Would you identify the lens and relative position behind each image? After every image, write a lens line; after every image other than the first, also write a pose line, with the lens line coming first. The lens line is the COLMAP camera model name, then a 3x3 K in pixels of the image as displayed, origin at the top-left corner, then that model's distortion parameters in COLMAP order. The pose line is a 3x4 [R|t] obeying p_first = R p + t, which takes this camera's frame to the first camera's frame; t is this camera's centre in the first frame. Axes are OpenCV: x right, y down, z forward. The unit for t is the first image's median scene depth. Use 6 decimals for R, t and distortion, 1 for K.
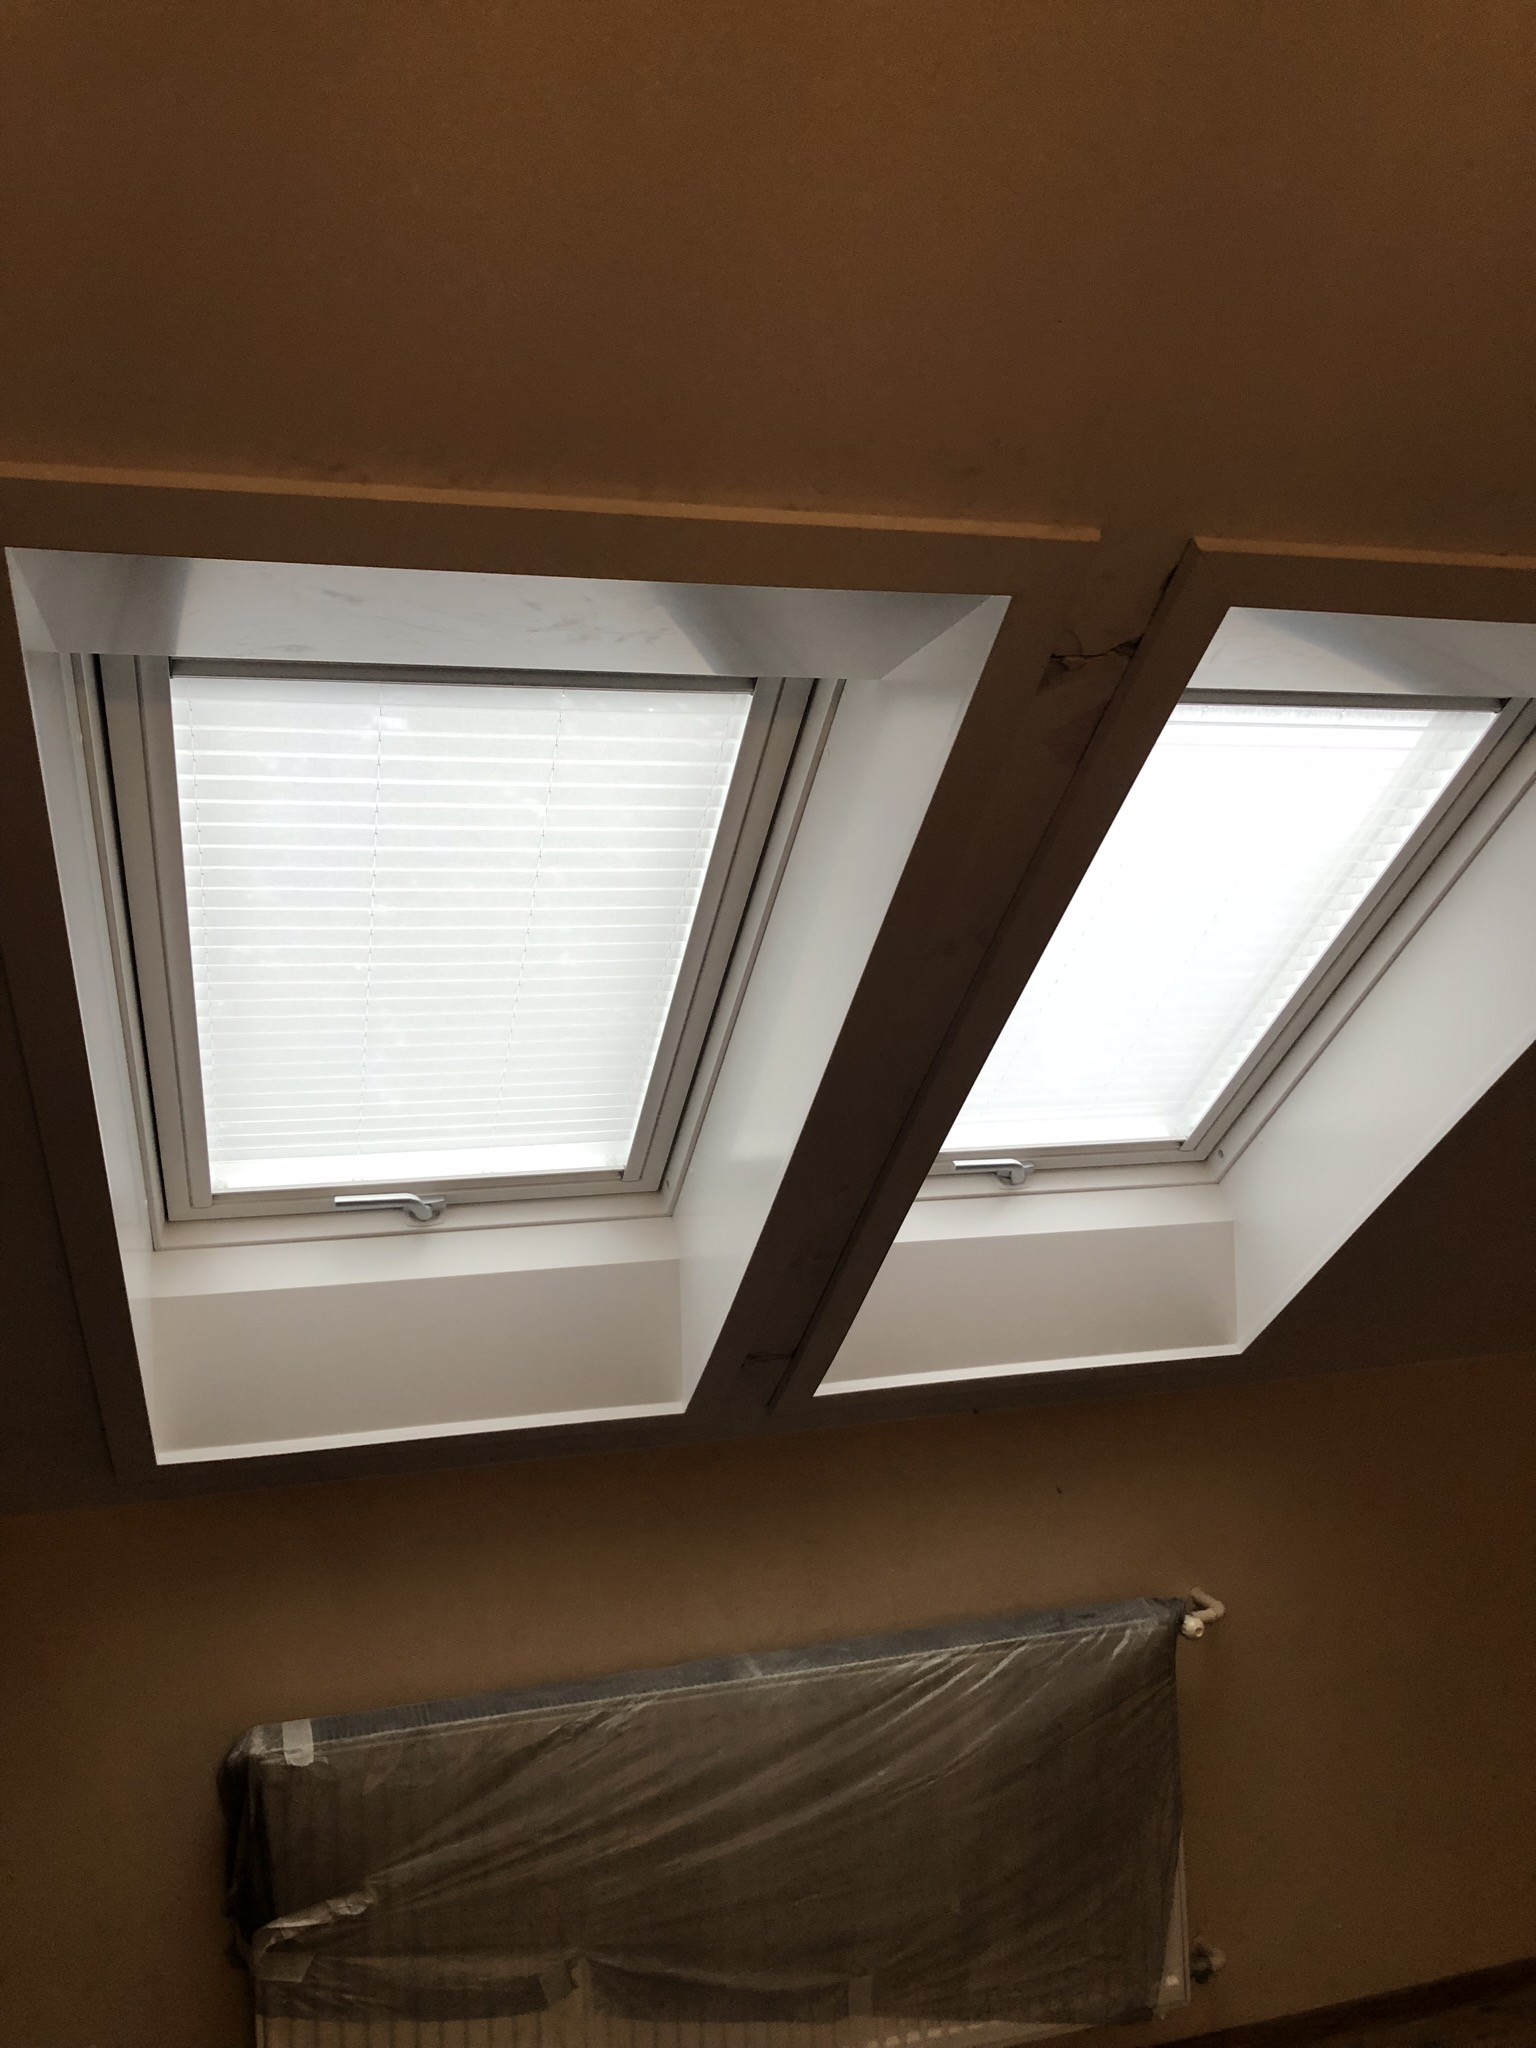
lens RADIAL K [[1668.1, 0, 770.2], [0, 1668.1, 1015.3], [0, 0, 1]] dist [0.043399, -0.048035]
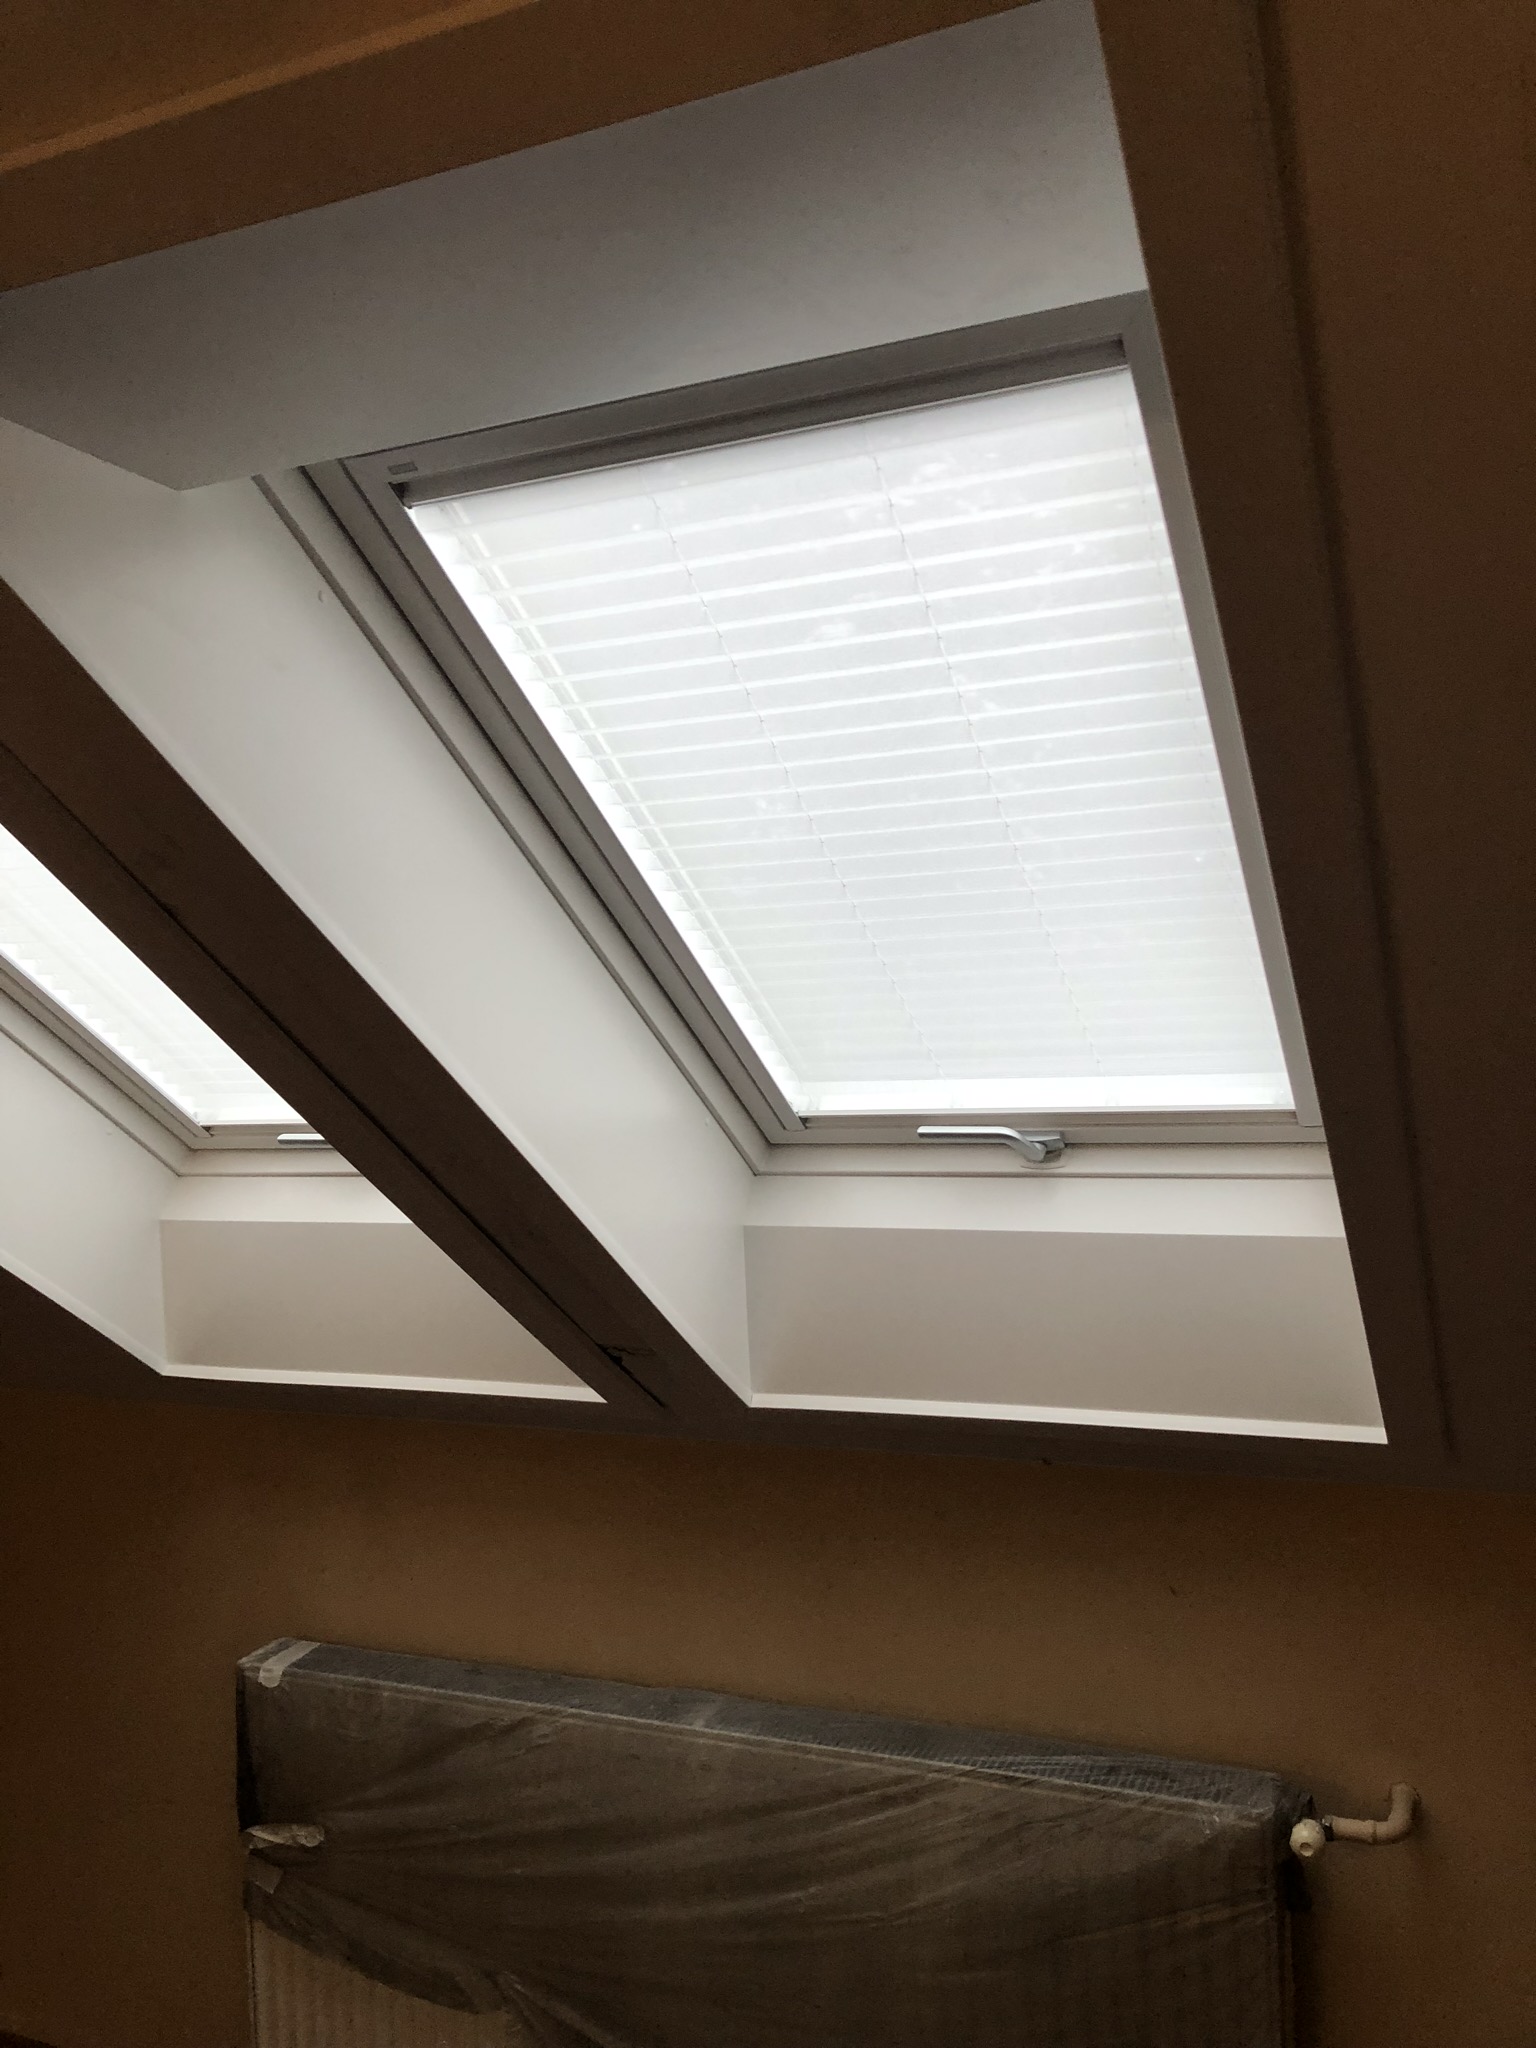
lens RADIAL K [[1668.1, 0, 743.1], [0, 1668.1, 974.3], [0, 0, 1]] dist [0.043399, -0.048035]
pose [[0.757829, -0.014840, -0.652284, 0.496262], [0.031468, 0.999409, 0.013822, 0.005557], [0.651694, -0.031000, 0.757848, 0.341096]]
